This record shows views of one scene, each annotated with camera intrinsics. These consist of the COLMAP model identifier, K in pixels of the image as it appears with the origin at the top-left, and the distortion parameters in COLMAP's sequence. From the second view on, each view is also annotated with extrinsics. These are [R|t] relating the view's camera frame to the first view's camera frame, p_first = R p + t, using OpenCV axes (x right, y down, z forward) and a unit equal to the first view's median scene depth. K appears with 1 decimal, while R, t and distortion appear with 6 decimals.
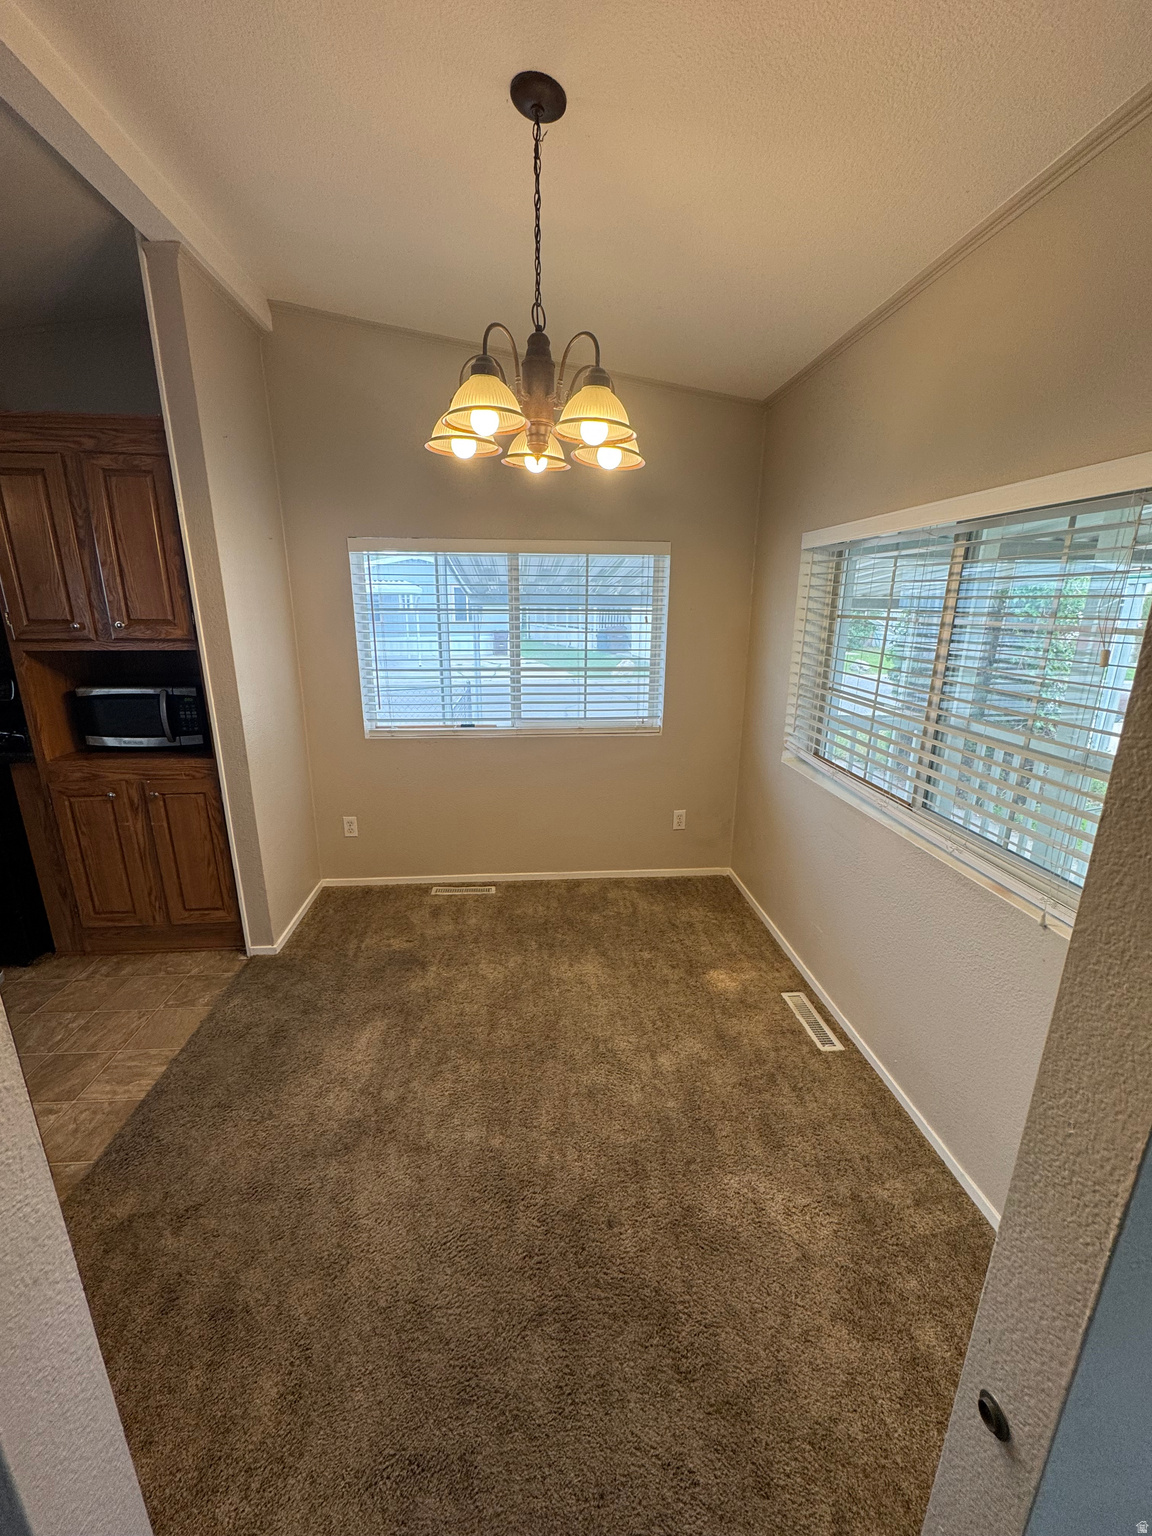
lens RADIAL K [[613.2, 0, 572.8], [0, 613.2, 766.1], [0, 0, 1]] dist [-0.001745, -0.000085]
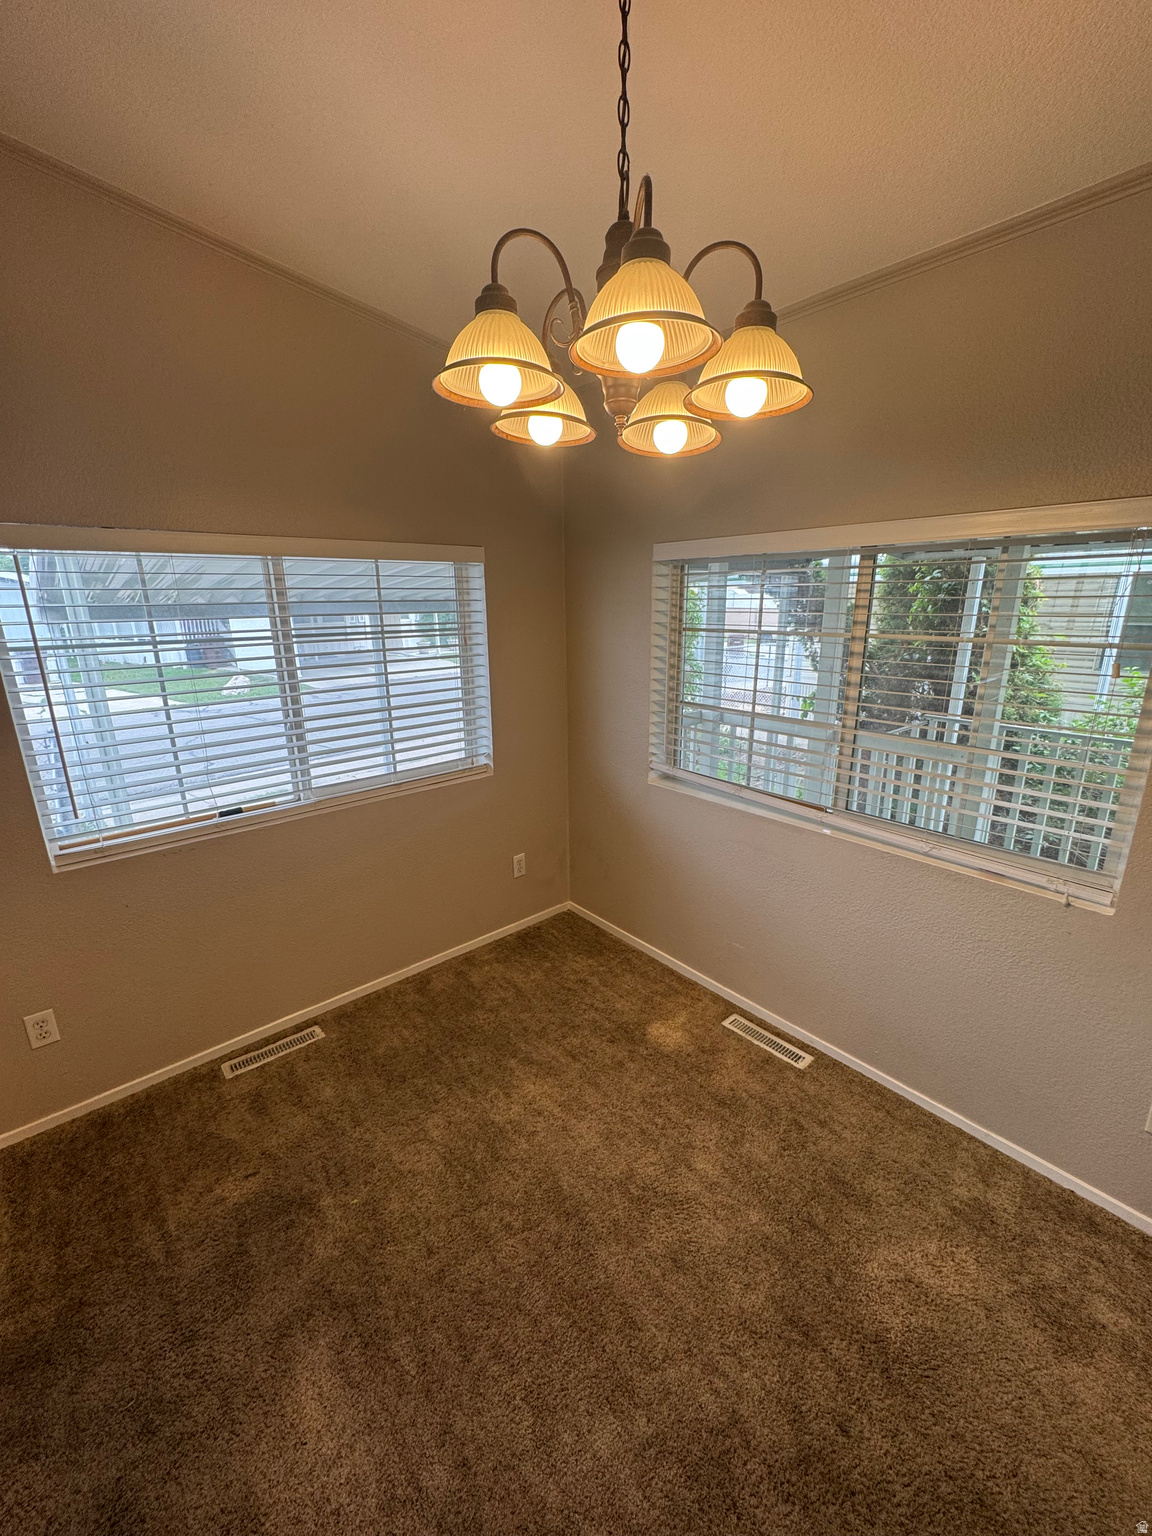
lens RADIAL K [[613.2, 0, 572.6], [0, 613.2, 768.3], [0, 0, 1]] dist [-0.001745, -0.000085]
pose [[0.810646, -0.172400, 0.559582, -0.265988], [0.172536, 0.983572, 0.053078, -0.095336], [-0.559539, 0.053521, 0.827074, 0.263180]]
